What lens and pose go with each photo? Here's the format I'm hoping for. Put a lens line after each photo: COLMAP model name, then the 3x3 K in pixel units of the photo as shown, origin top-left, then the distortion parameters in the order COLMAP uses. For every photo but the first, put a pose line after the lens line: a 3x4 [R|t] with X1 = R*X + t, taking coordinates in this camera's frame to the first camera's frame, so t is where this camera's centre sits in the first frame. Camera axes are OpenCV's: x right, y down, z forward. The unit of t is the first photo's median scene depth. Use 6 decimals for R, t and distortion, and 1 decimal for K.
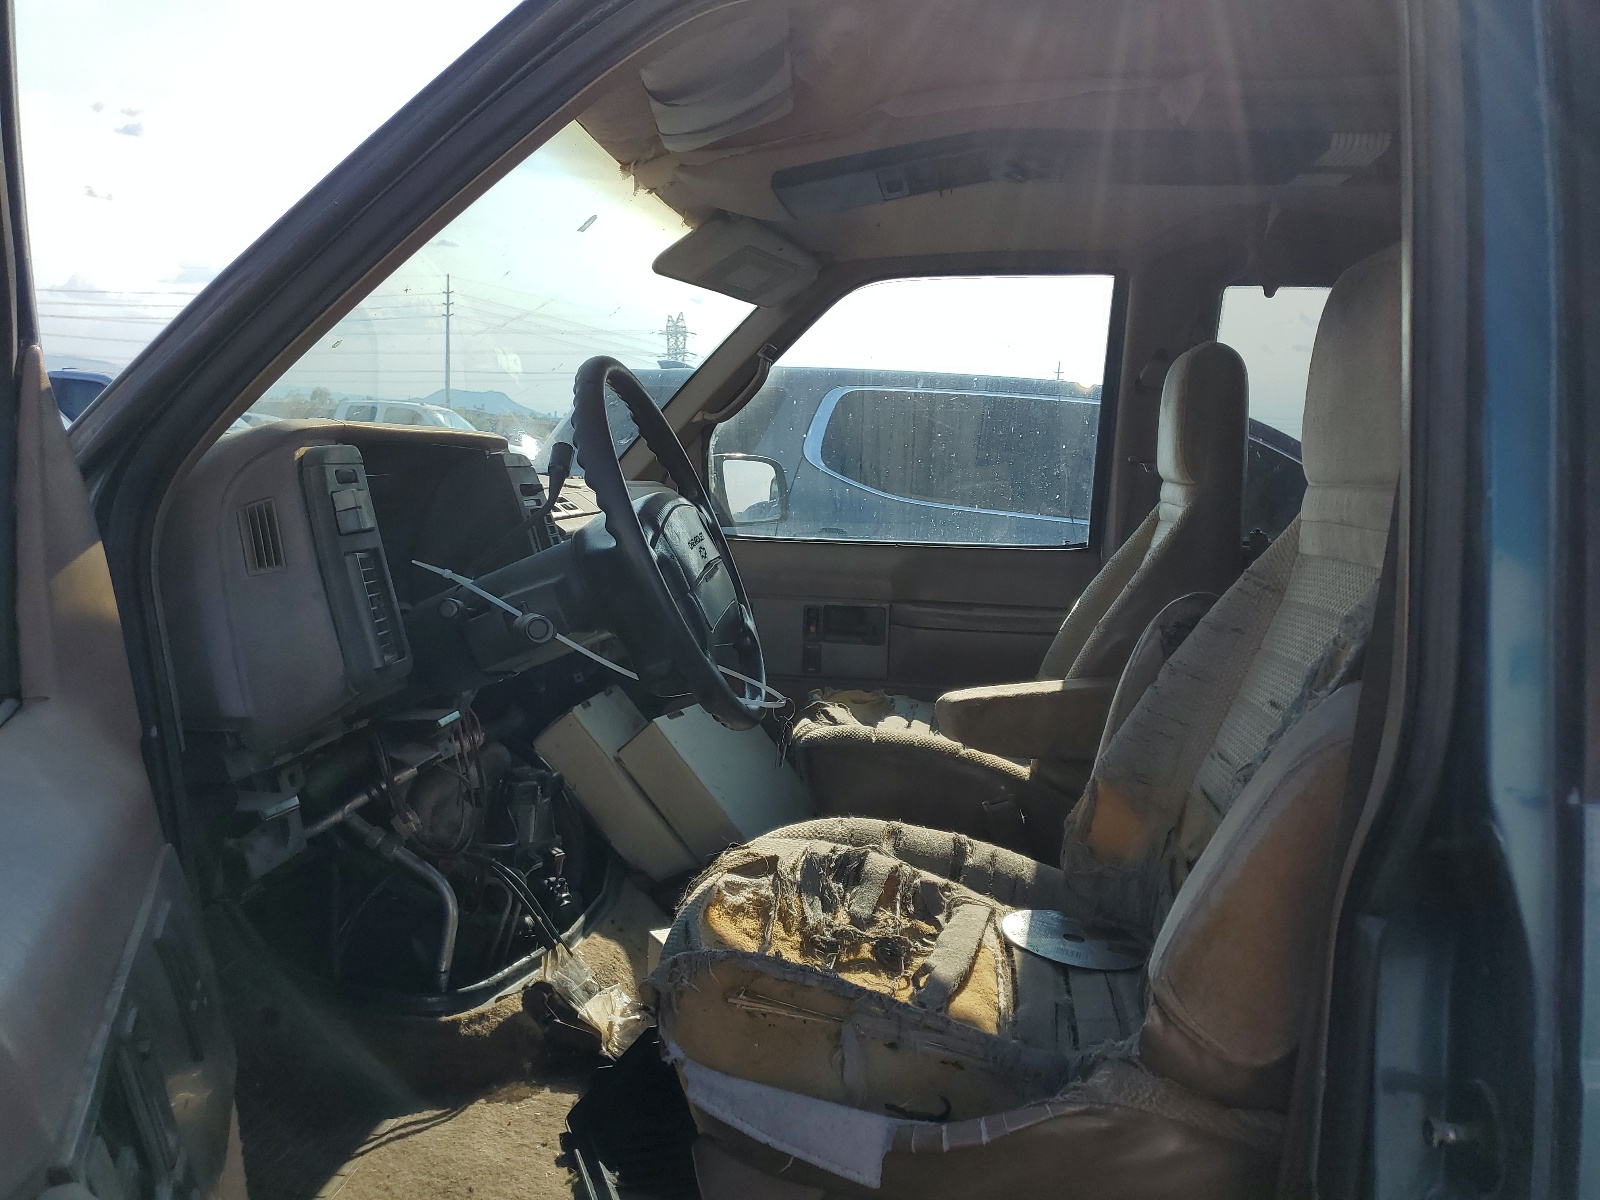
lens RADIAL K [[1287.8, 0, 800.0], [0, 1287.8, 600.0], [0, 0, 1]] dist [0.002283, -0.000651]
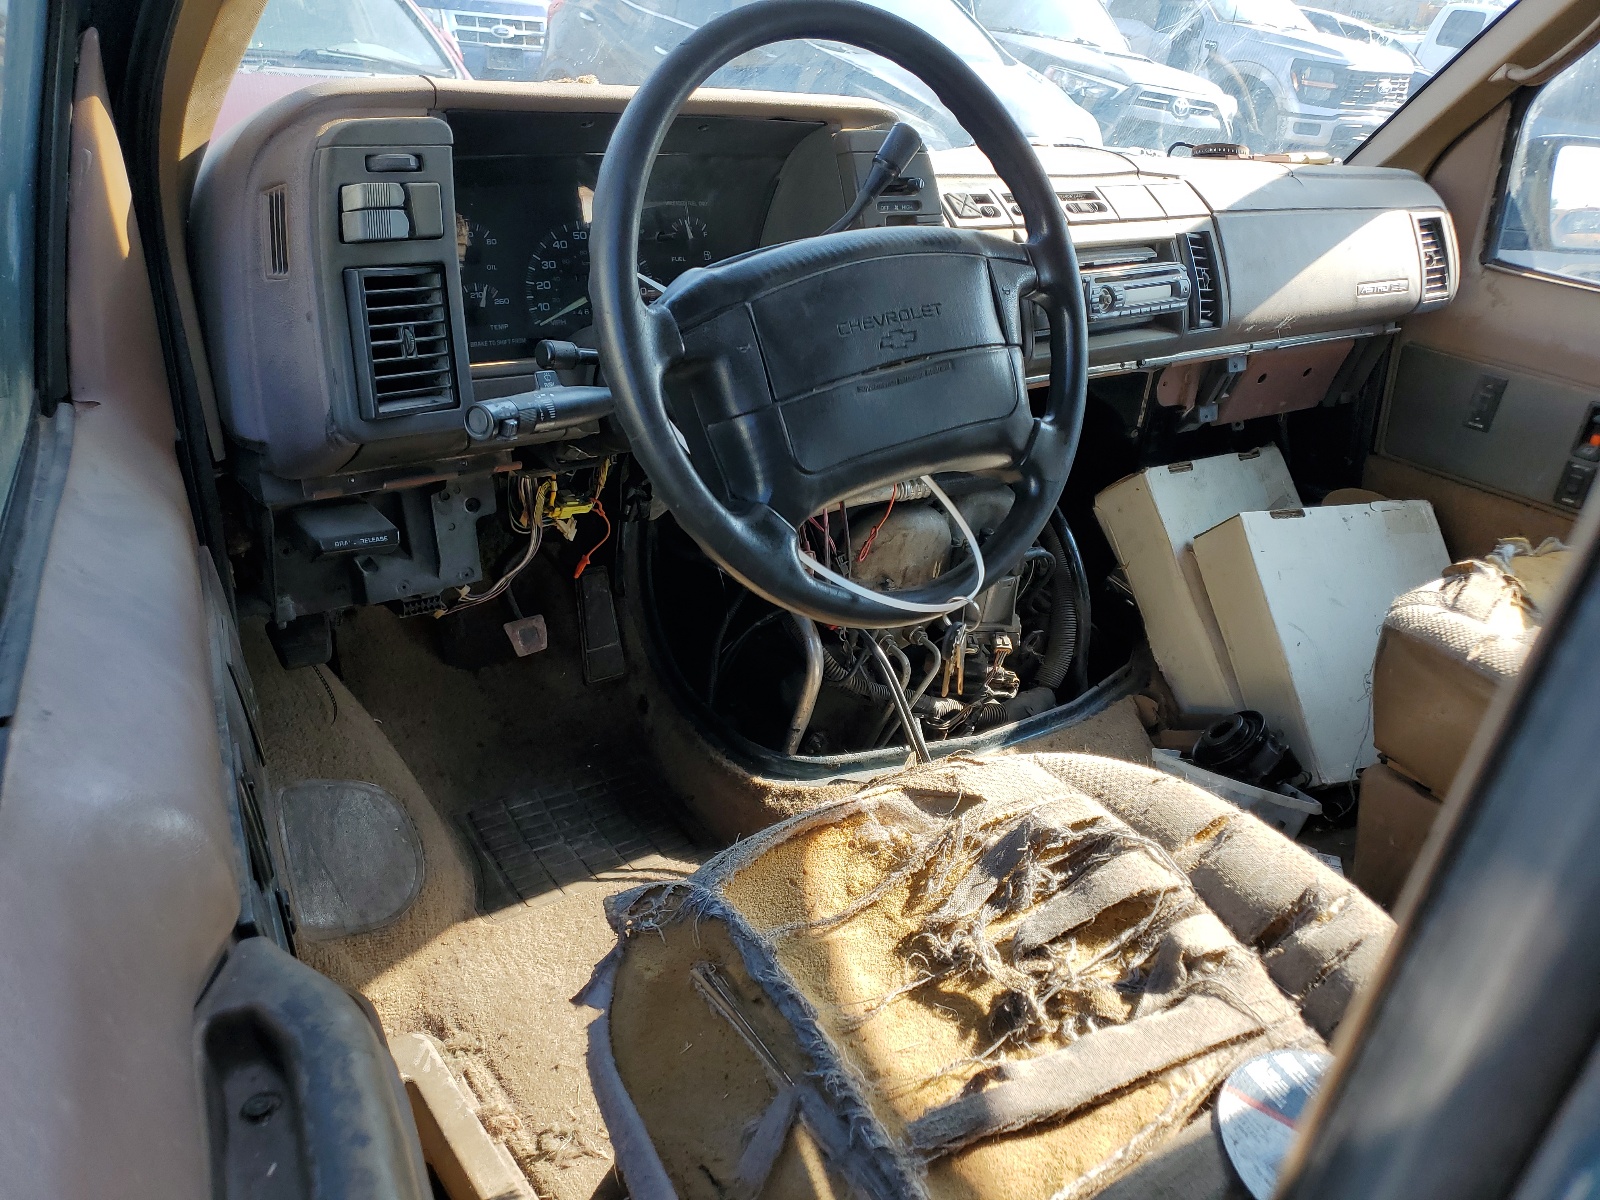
lens RADIAL K [[1287.8, 0, 800.0], [0, 1287.8, 600.0], [0, 0, 1]] dist [0.002283, -0.000651]
pose [[0.695729, 0.335923, -0.634914, 0.284646], [-0.140086, 0.930389, 0.338751, -0.106262], [0.704512, -0.146736, 0.694357, 0.424513]]
